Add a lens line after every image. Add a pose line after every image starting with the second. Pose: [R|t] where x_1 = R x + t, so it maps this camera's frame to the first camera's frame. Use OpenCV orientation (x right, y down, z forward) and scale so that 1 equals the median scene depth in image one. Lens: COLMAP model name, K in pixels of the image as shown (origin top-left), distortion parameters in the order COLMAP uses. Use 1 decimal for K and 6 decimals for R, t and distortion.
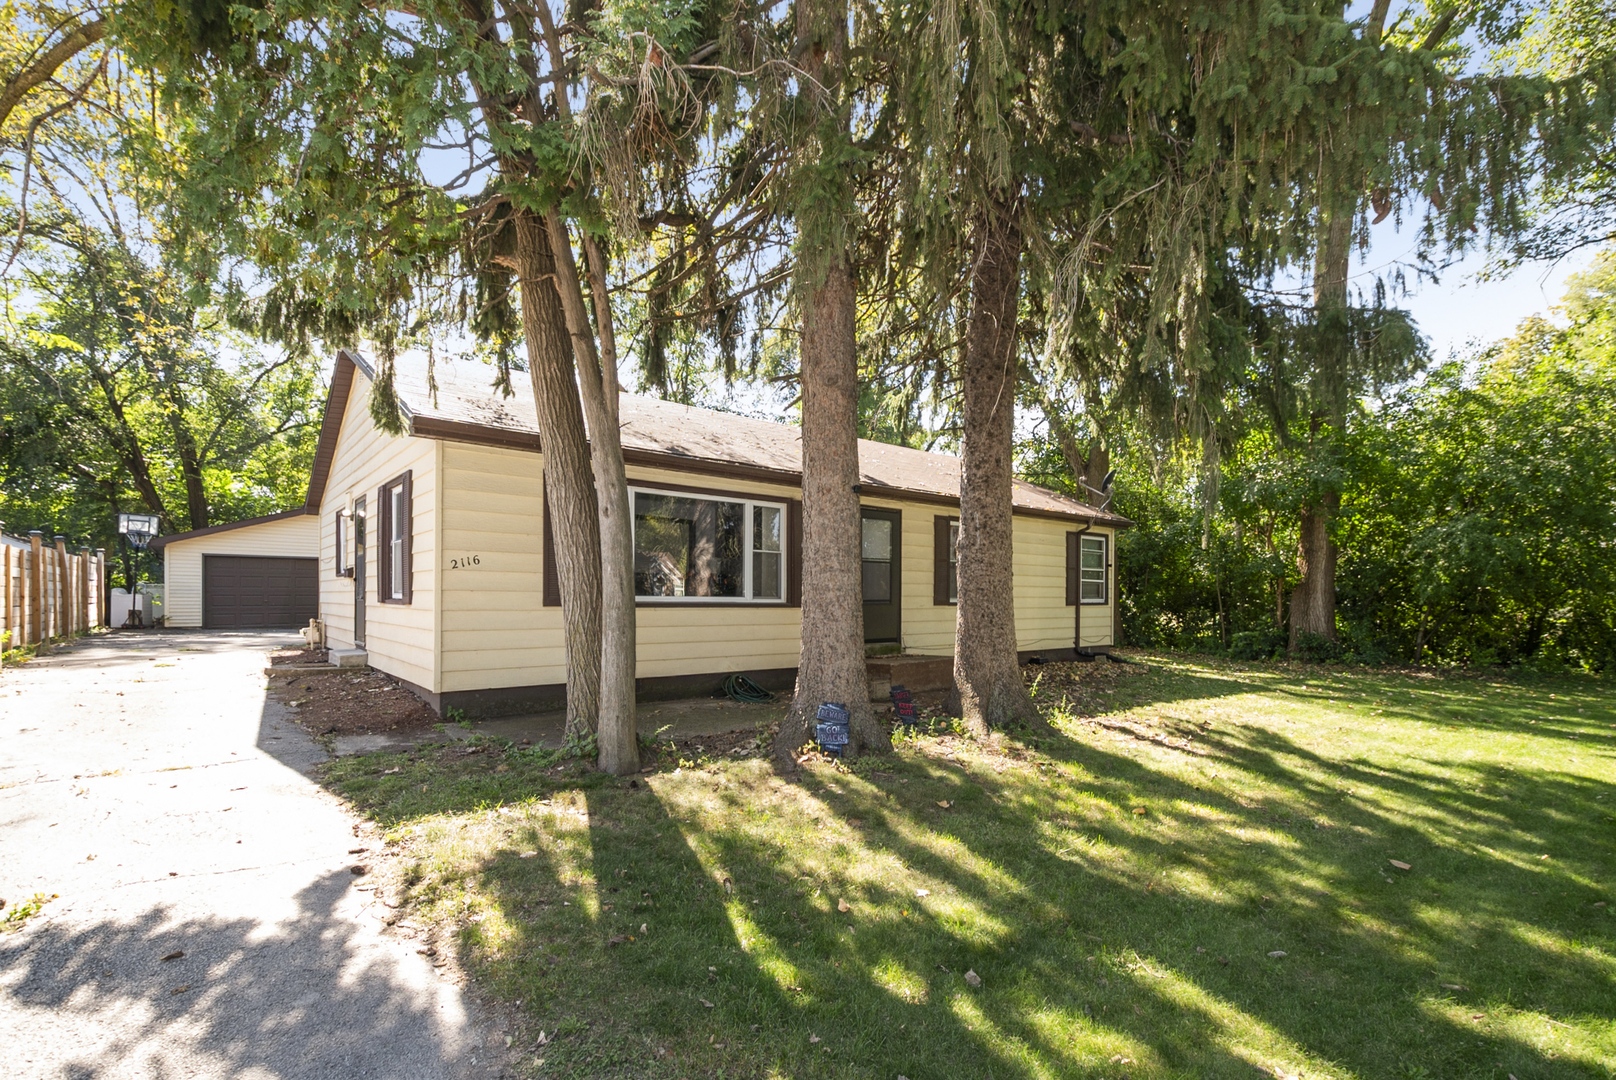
lens RADIAL K [[724.1, 0, 790.6], [0, 724.1, 592.3], [0, 0, 1]] dist [0.011796, -0.001847]
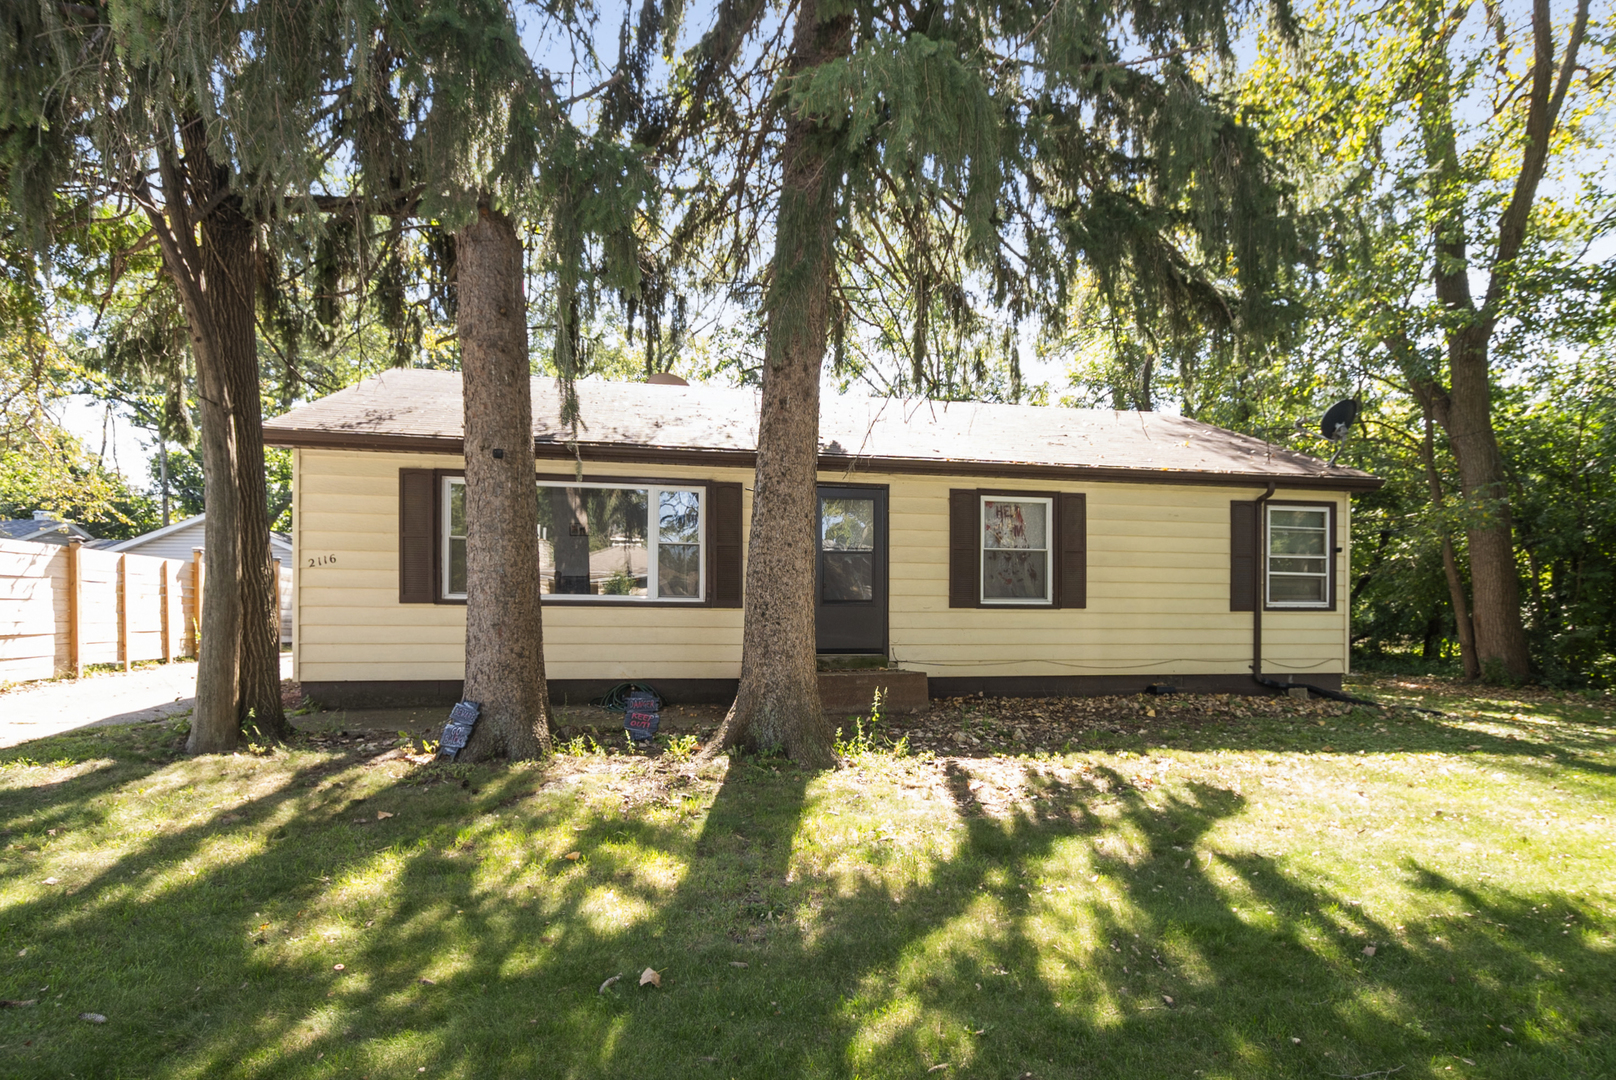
lens RADIAL K [[809.3, 0, 804.1], [0, 809.3, 633.3], [0, 0, 1]] dist [0.004377, 0.000462]
pose [[0.879848, 0.005627, -0.475222, 0.553646], [0.003939, 0.999809, 0.019132, 0.032908], [0.475239, -0.018705, 0.879658, 0.211719]]
